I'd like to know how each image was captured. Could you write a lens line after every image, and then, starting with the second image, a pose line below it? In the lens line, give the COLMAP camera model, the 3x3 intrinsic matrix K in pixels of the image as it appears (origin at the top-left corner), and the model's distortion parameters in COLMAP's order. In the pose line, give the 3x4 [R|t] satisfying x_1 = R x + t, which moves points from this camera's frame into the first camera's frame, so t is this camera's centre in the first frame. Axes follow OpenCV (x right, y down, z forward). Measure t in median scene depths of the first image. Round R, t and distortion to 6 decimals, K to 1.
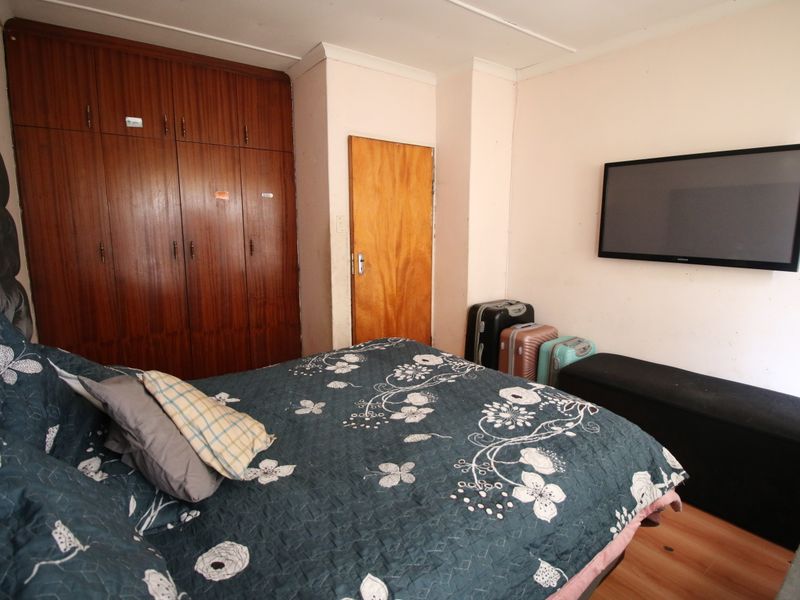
lens RADIAL K [[426.1, 0, 396.2], [0, 426.1, 288.2], [0, 0, 1]] dist [-0.005053, -0.001053]
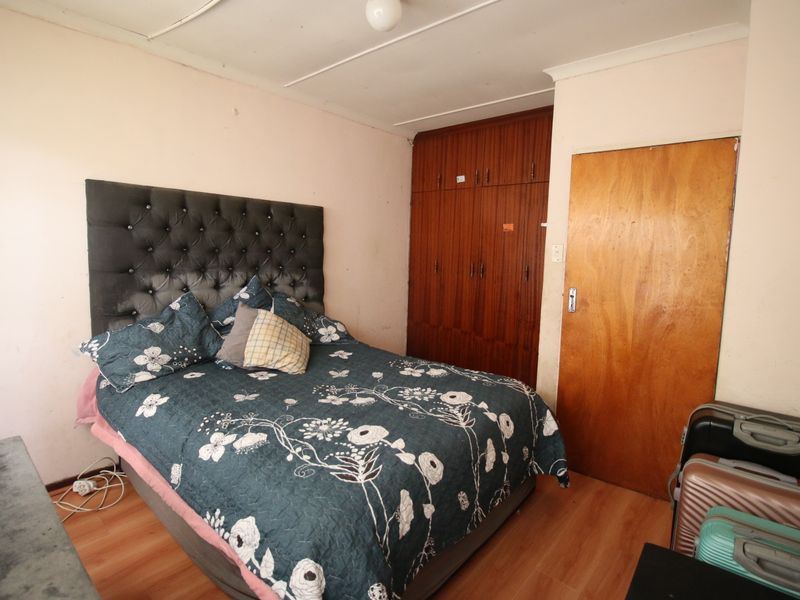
lens RADIAL K [[426.1, 0, 396.2], [0, 426.1, 288.2], [0, 0, 1]] dist [-0.005053, -0.001053]
pose [[0.182768, 0.102709, -0.977776, 1.177138], [-0.175605, 0.981946, 0.070322, -0.134806], [0.967346, 0.158850, 0.197504, 0.833099]]
